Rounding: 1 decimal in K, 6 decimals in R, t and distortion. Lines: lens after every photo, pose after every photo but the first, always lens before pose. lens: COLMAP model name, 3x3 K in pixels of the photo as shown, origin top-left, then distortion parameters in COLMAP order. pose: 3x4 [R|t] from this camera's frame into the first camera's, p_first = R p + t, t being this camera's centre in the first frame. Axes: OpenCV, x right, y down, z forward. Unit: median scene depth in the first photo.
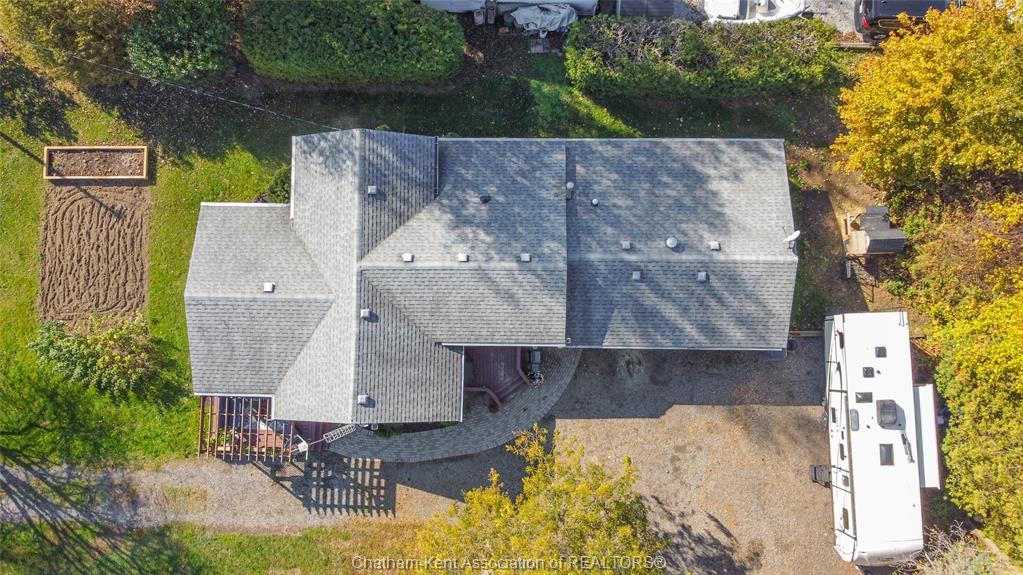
lens RADIAL K [[815.6, 0, 507.4], [0, 815.6, 289.5], [0, 0, 1]] dist [-0.002705, -0.000113]
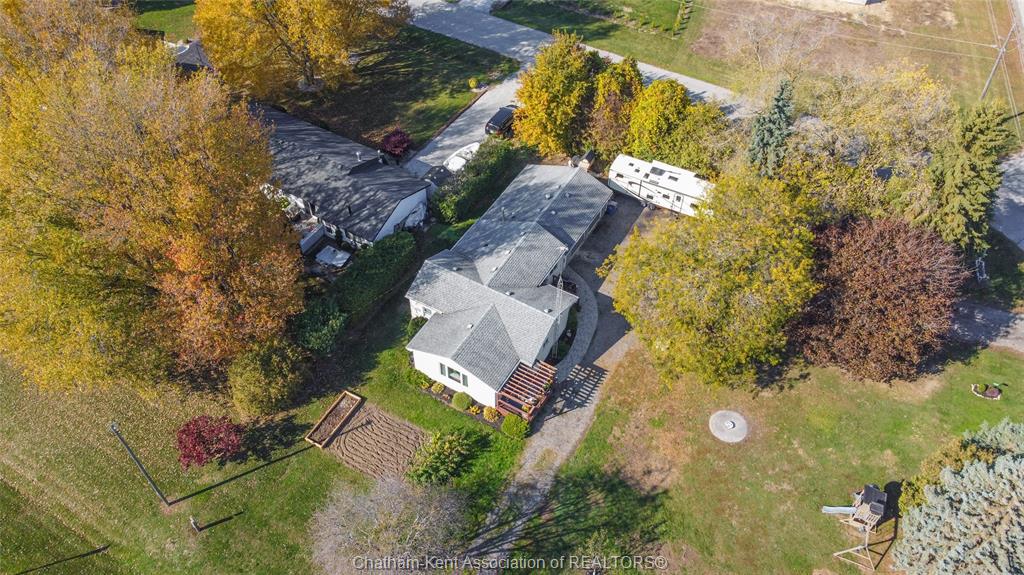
lens RADIAL K [[785.5, 0, 504.6], [0, 785.5, 286.7], [0, 0, 1]] dist [-0.002323, -0.001260]
pose [[0.490868, -0.632617, 0.599036, -1.150986], [0.867168, 0.421111, -0.265866, 0.457557], [-0.084069, 0.649971, 0.755295, -0.380517]]
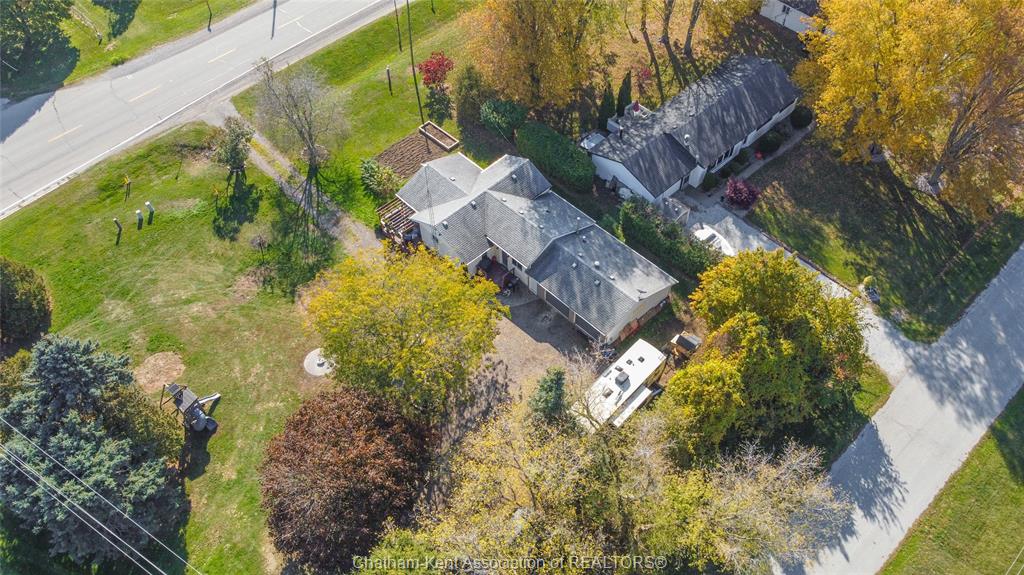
lens RADIAL K [[778.2, 0, 509.0], [0, 778.2, 286.5], [0, 0, 1]] dist [-0.003428, -0.002252]
pose [[0.702778, 0.561809, -0.436432, 0.862329], [-0.707927, 0.612898, -0.350992, 0.766213], [0.070298, 0.555632, 0.828451, -0.584755]]
